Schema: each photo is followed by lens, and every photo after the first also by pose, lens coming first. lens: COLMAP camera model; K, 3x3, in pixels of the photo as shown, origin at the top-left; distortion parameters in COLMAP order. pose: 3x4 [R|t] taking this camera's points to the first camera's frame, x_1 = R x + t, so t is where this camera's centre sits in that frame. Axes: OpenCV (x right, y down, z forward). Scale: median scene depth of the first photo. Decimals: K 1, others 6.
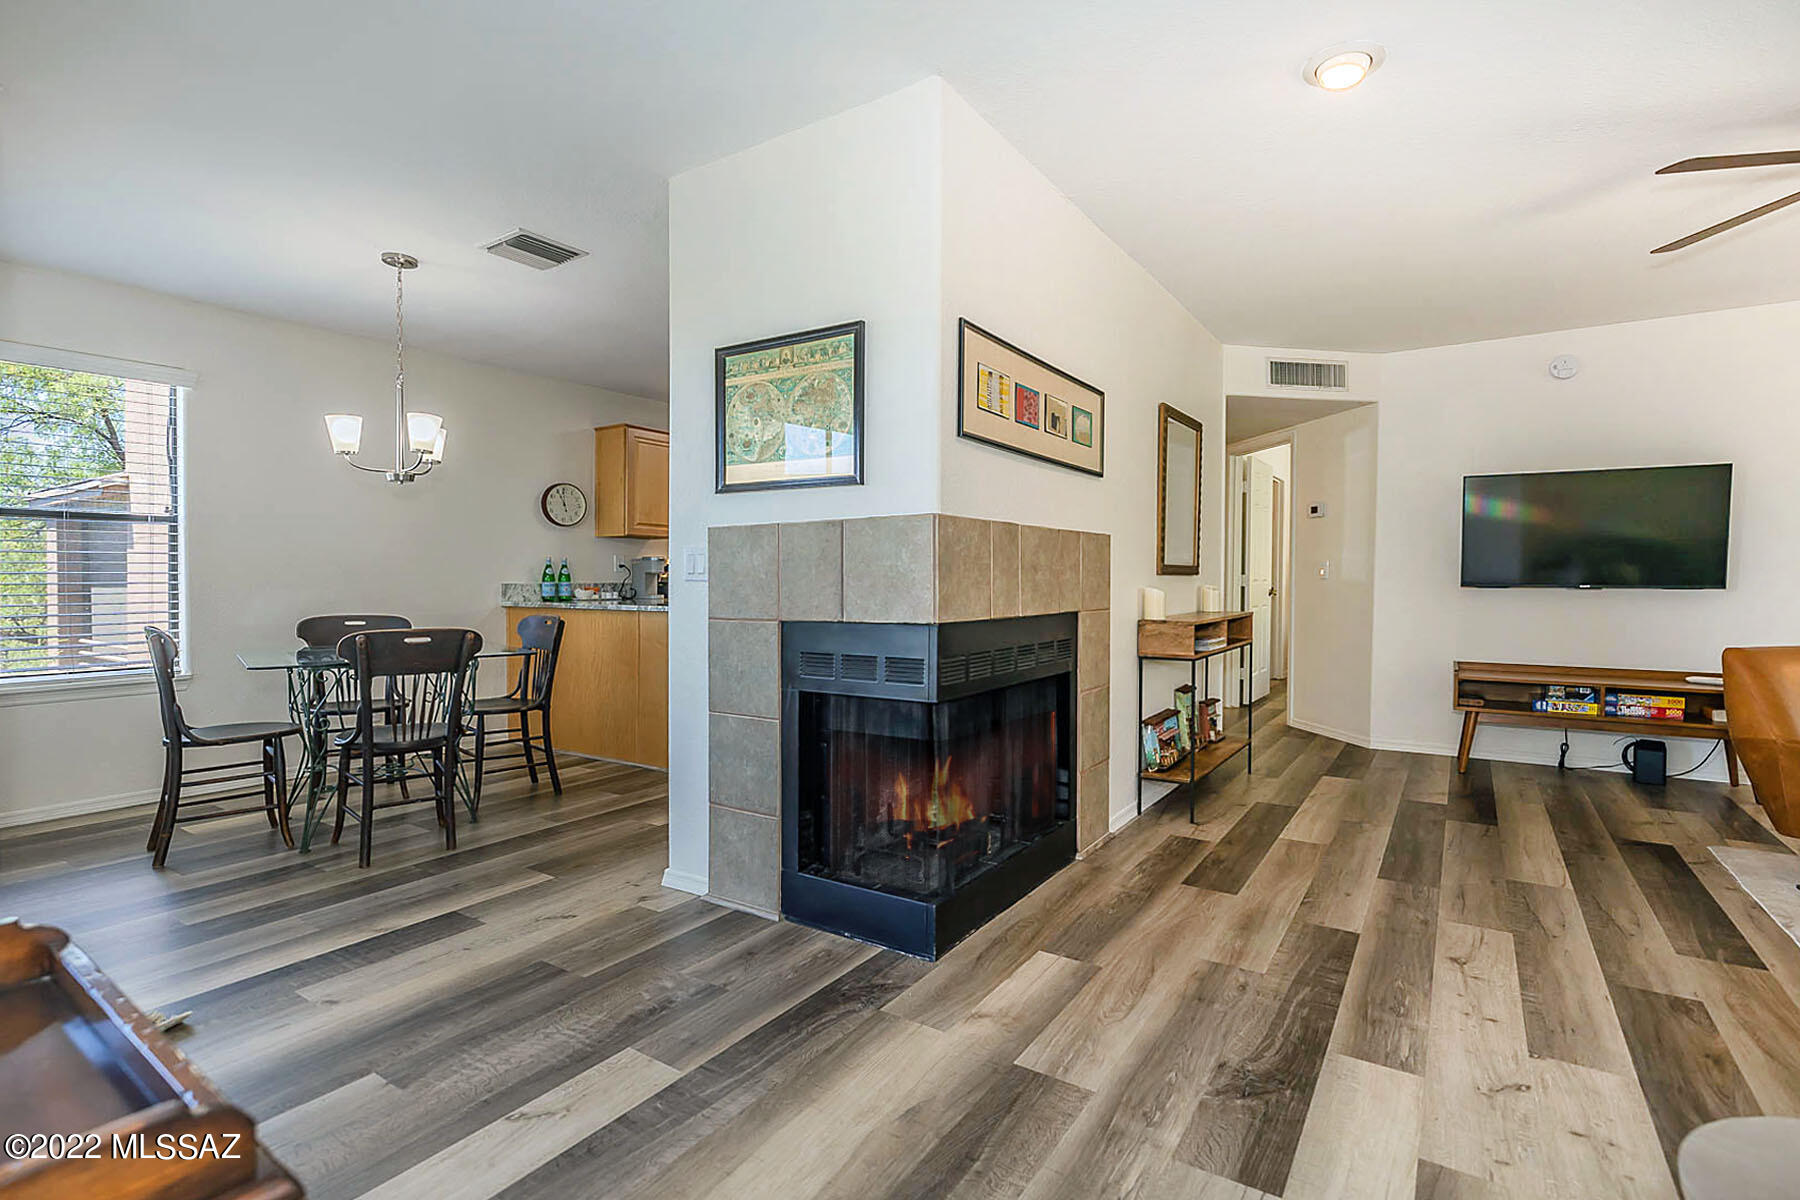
lens RADIAL K [[823.9, 0, 899.7], [0, 823.9, 608.8], [0, 0, 1]] dist [0.000241, -0.001871]
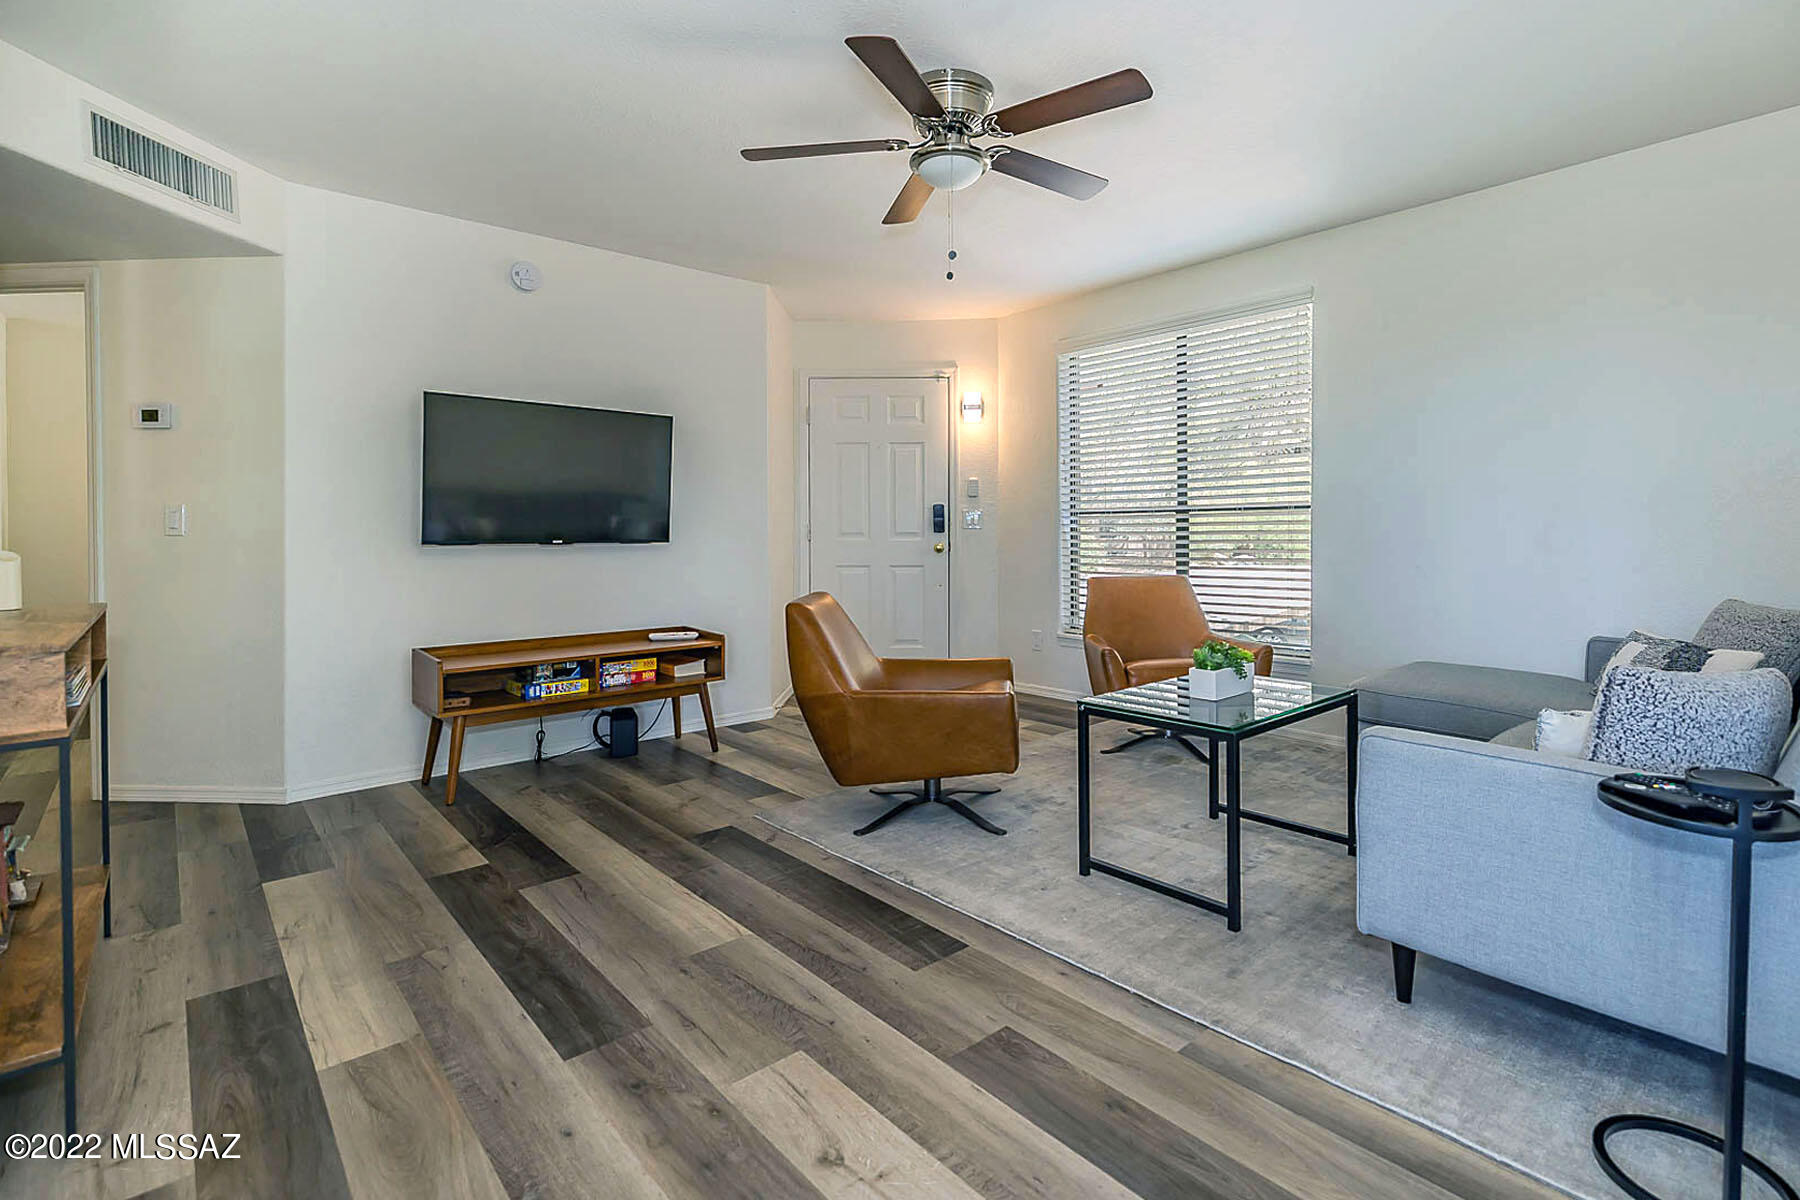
lens RADIAL K [[885.6, 0, 930.8], [0, 885.6, 532.9], [0, 0, 1]] dist [-0.002499, -0.002337]
pose [[0.229599, 0.000552, 0.973285, 0.041500], [0.040354, 0.999135, -0.010086, -0.012708], [-0.972448, 0.041591, 0.229378, 0.482913]]
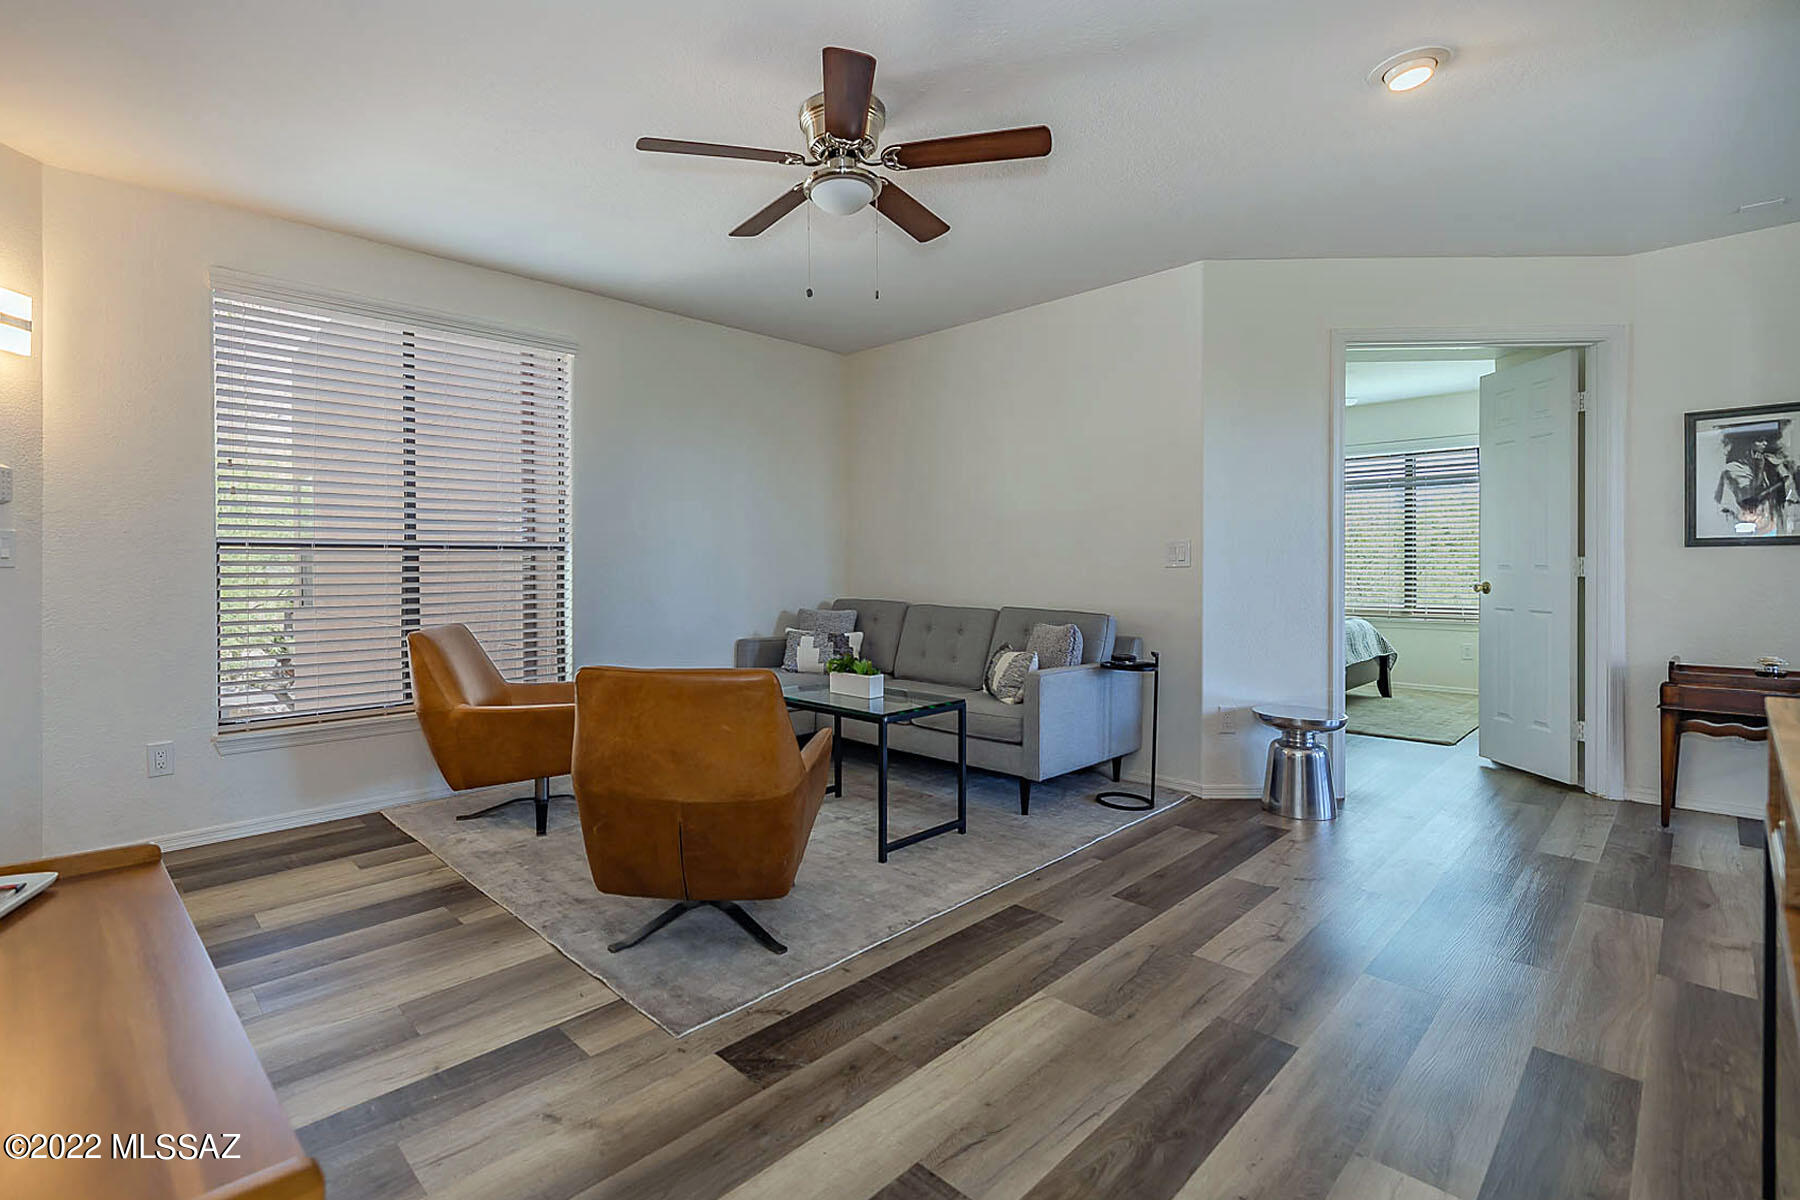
lens RADIAL K [[823.9, 0, 939.3], [0, 823.9, 561.7], [0, 0, 1]] dist [0.000241, -0.001871]
pose [[-0.992665, 0.002942, 0.120861, 0.619024], [0.006891, 0.999456, 0.032267, -0.052230], [-0.120701, 0.032863, -0.992145, 1.312730]]
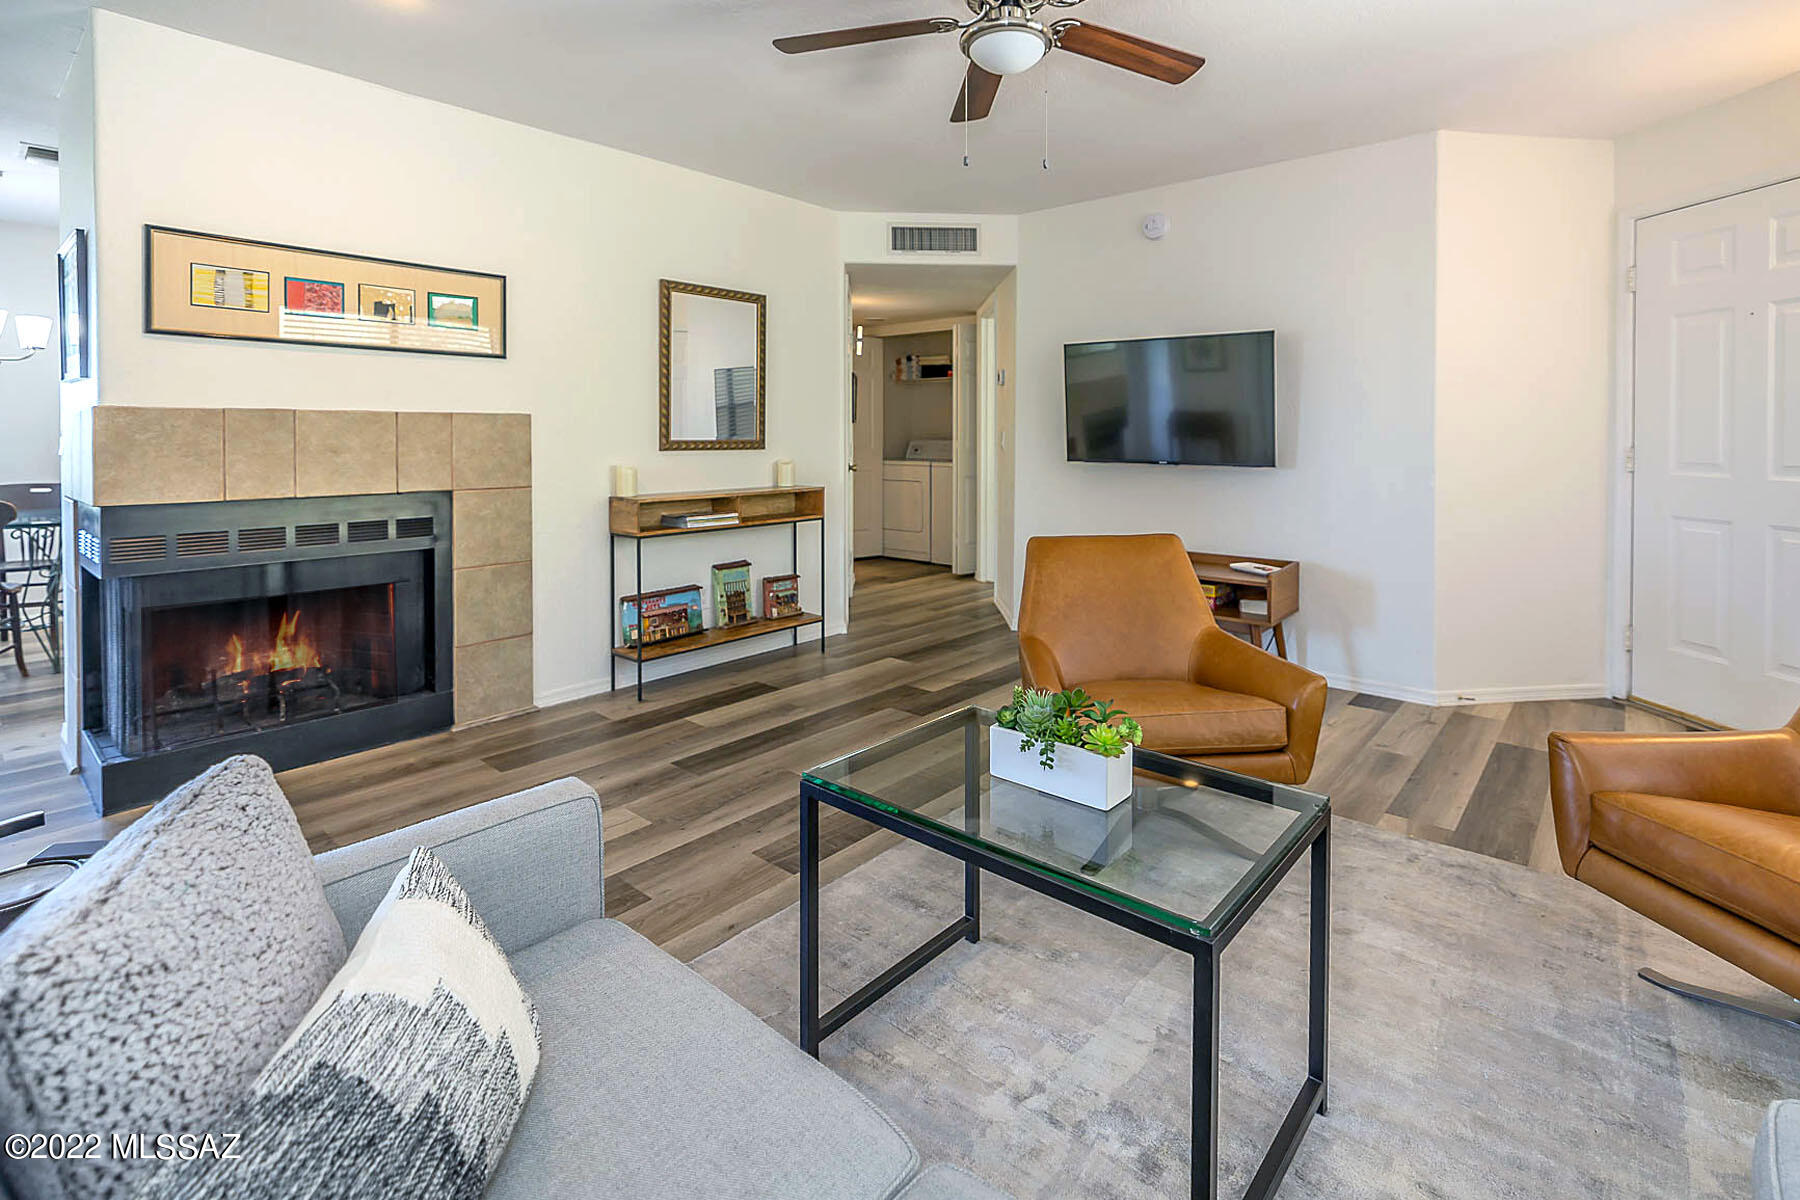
lens RADIAL K [[823.9, 0, 868.3], [0, 823.9, 449.7], [0, 0, 1]] dist [0.000241, -0.001871]
pose [[0.991462, 0.003501, -0.130346, 0.730163], [-0.005338, 0.999891, -0.013744, -0.031753], [0.130284, 0.014322, 0.991373, 0.047392]]
